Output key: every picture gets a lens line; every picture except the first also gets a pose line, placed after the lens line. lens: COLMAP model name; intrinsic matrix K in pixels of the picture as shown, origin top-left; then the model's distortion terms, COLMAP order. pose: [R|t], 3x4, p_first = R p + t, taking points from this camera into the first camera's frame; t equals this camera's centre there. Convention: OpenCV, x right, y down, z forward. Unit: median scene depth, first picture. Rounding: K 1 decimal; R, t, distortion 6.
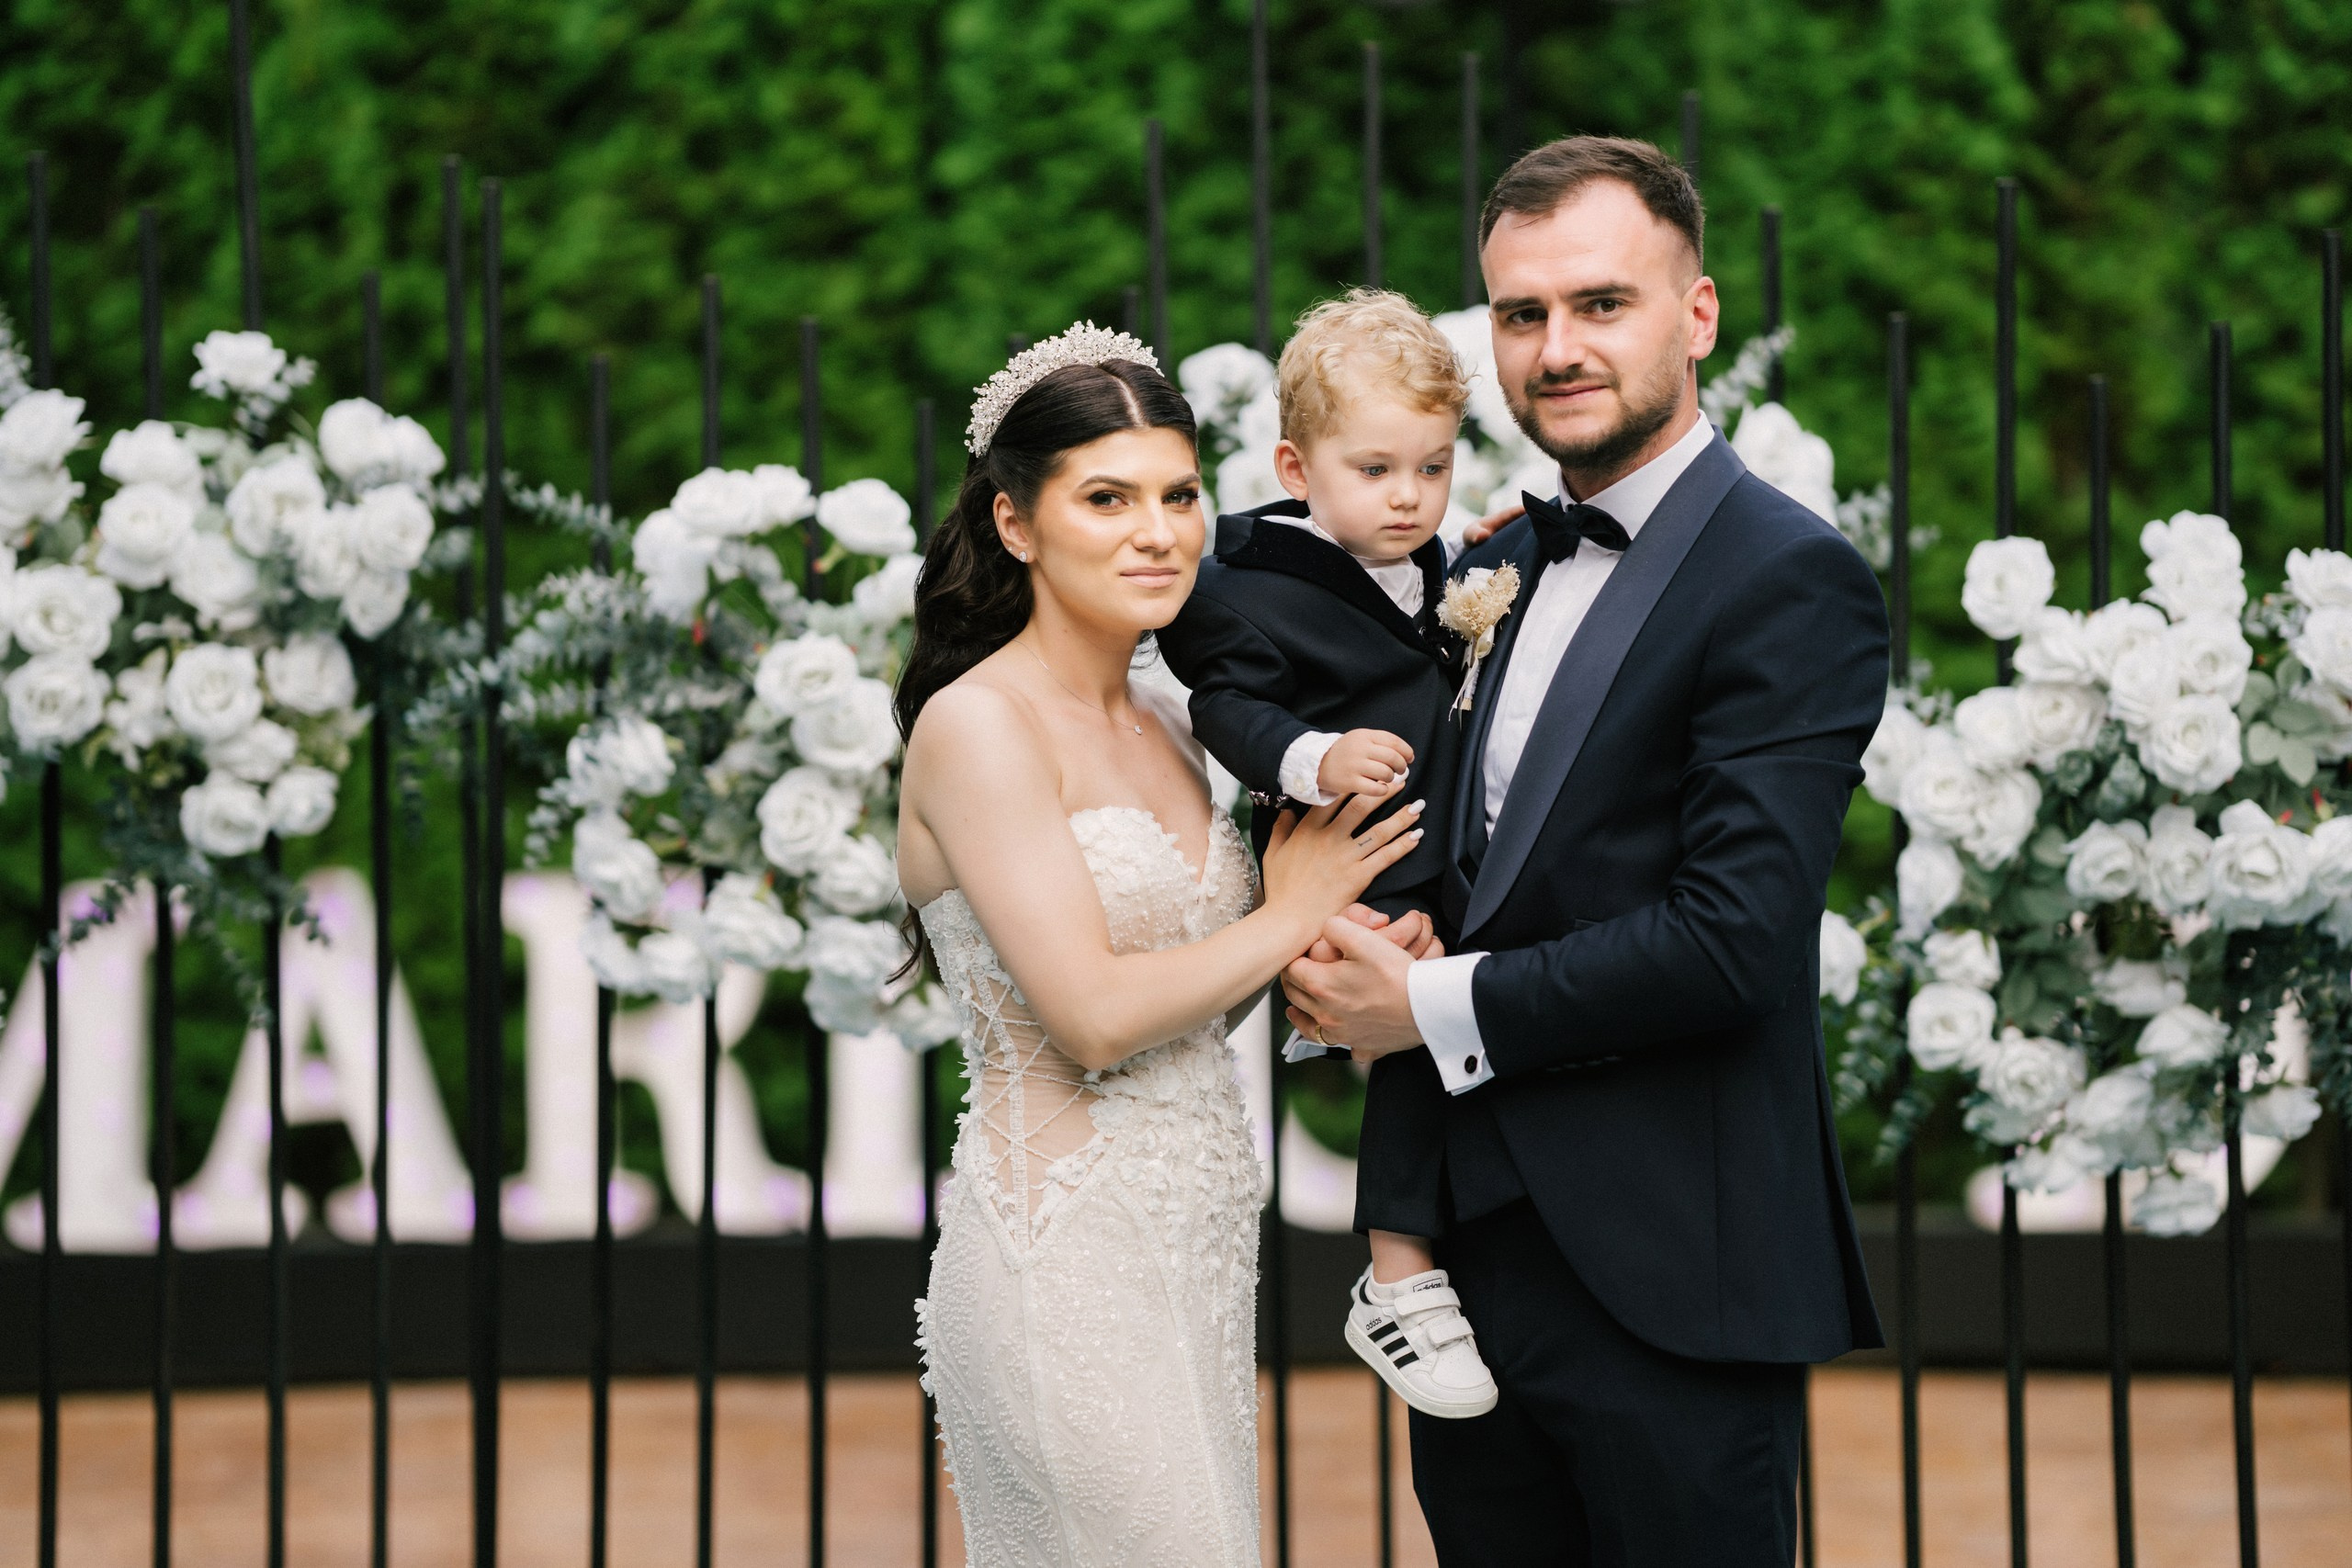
lens RADIAL K [[8398.2, 0, 1211.7], [0, 8398.2, 701.9], [0, 0, 1]] dist [1.901300, 0.000000]
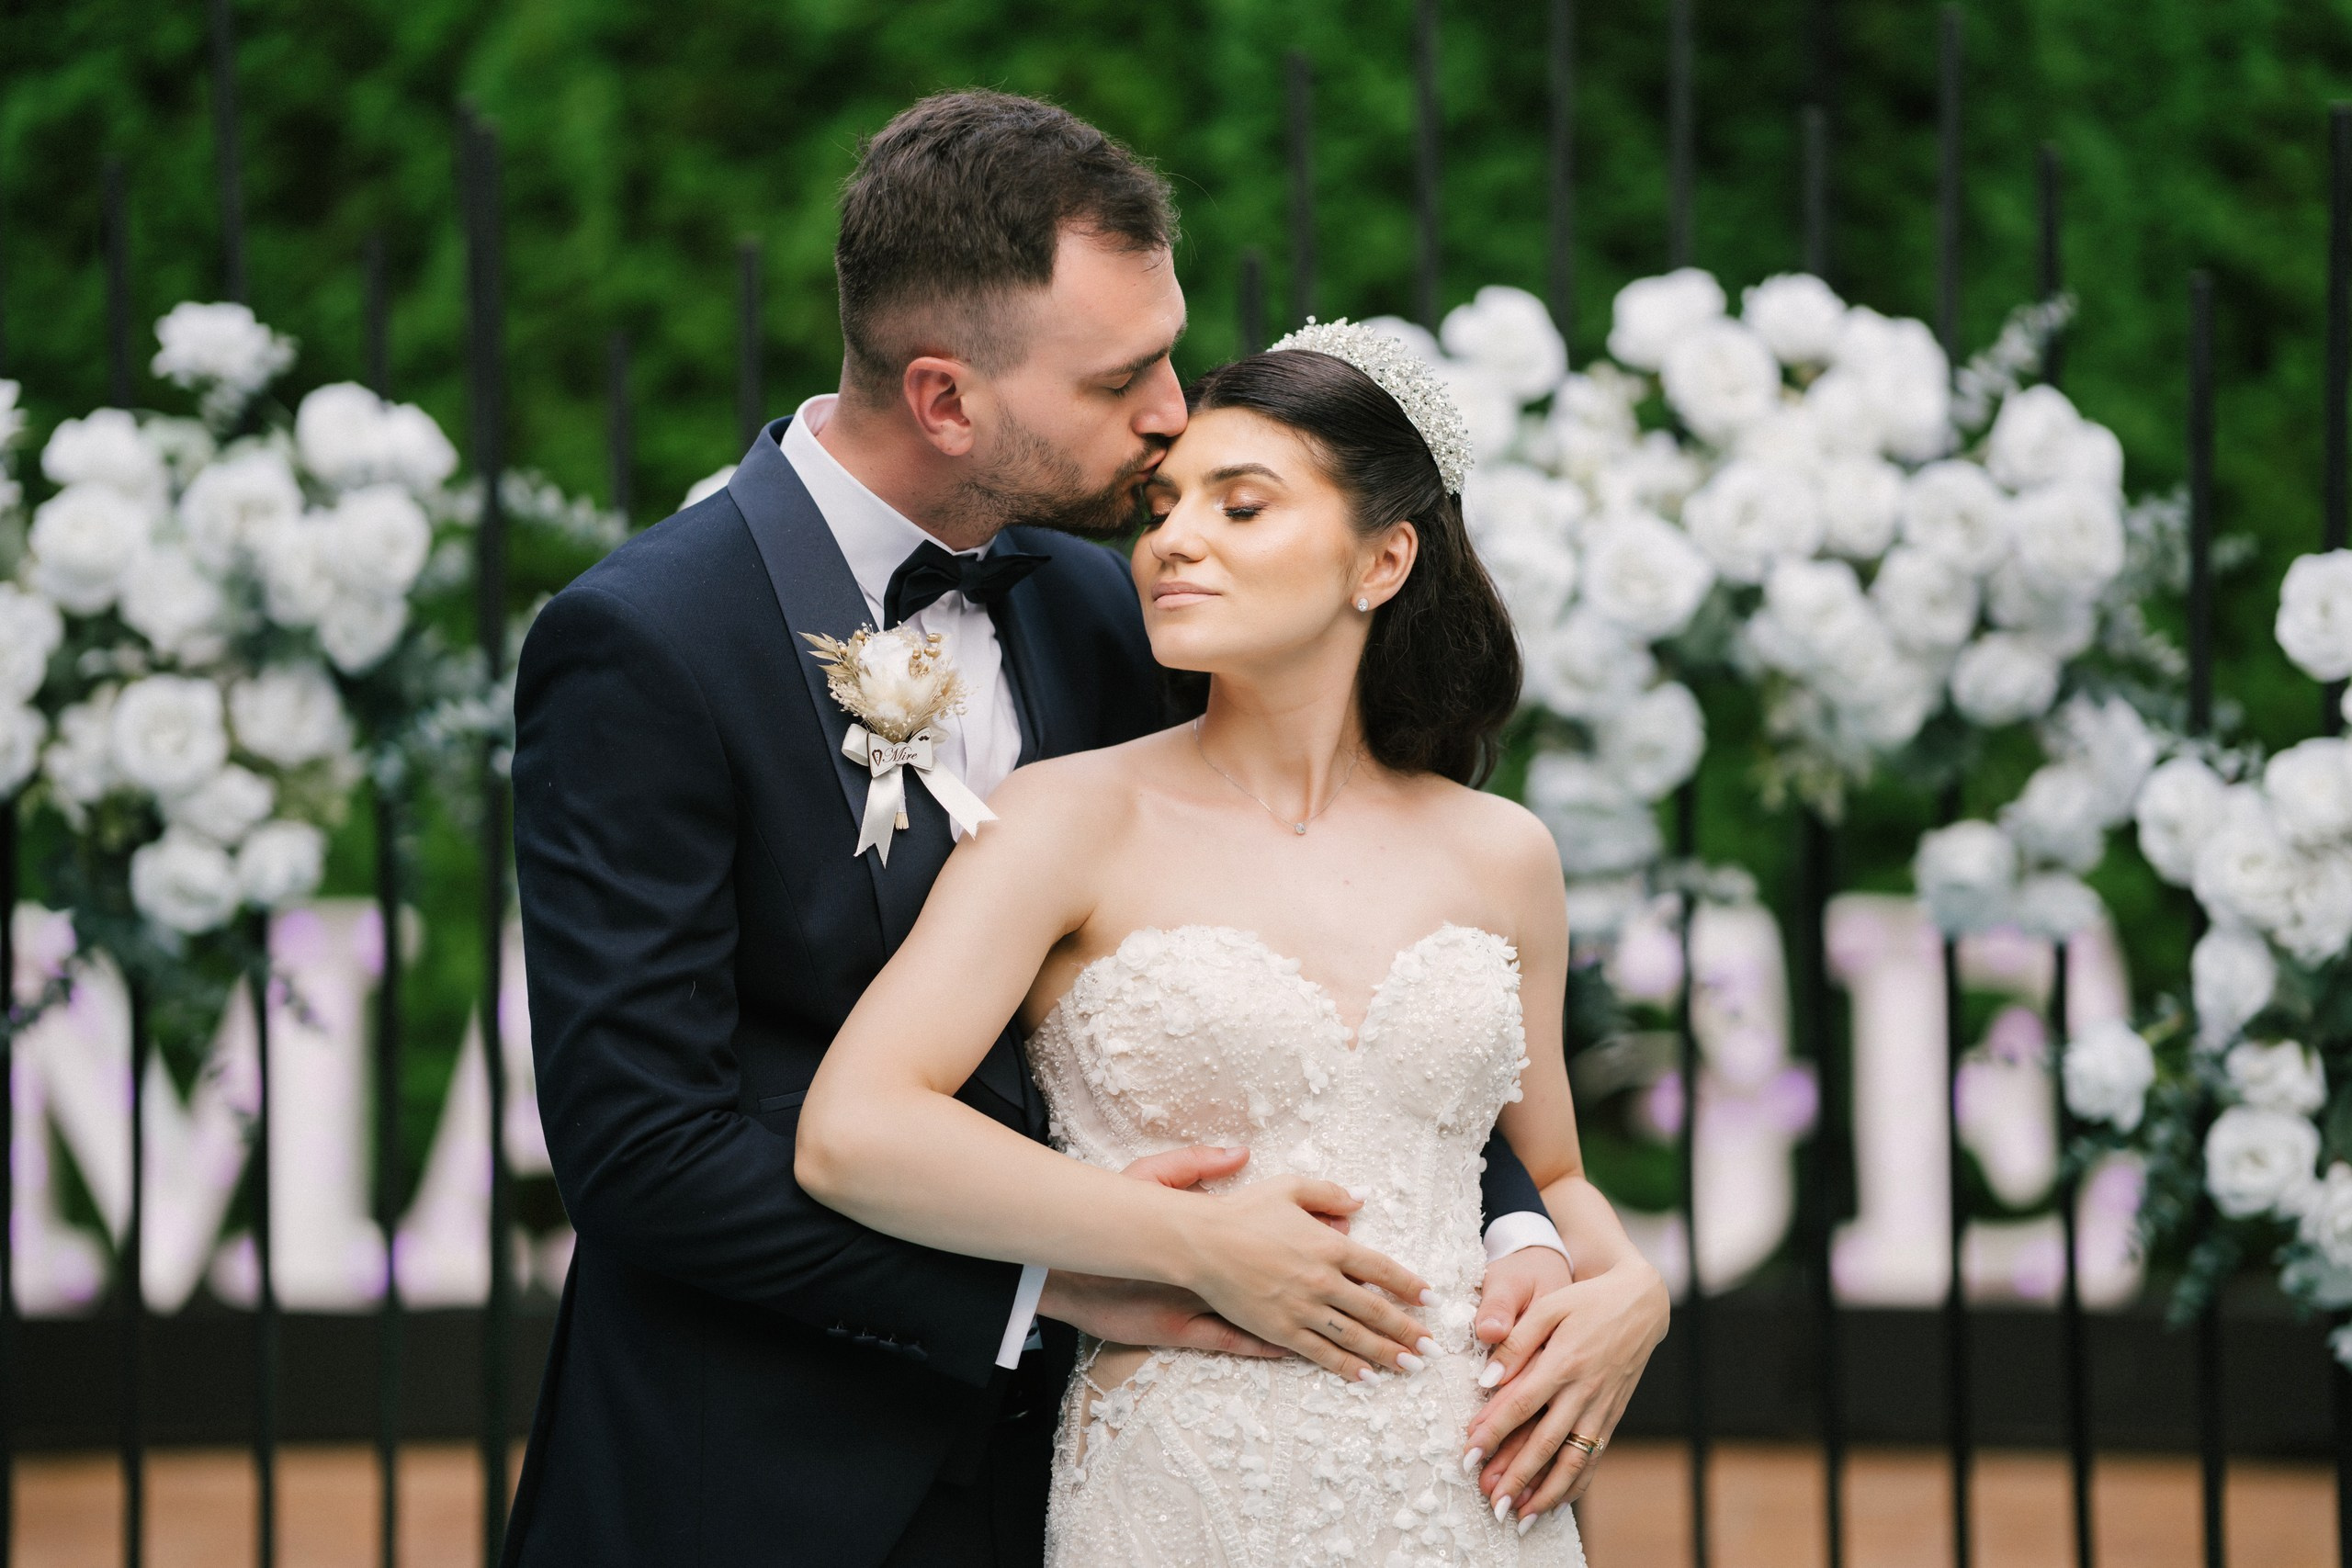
lens RADIAL K [[8398.2, 0, 1189.8], [0, 8398.2, 772.2], [0, 0, 1]] dist [1.901300, 0.000000]
pose [[0.998637, 0.002772, -0.052127, 0.026723], [-0.002361, 0.999966, 0.007941, -0.004433], [0.052147, -0.007807, 0.998609, 0.167440]]
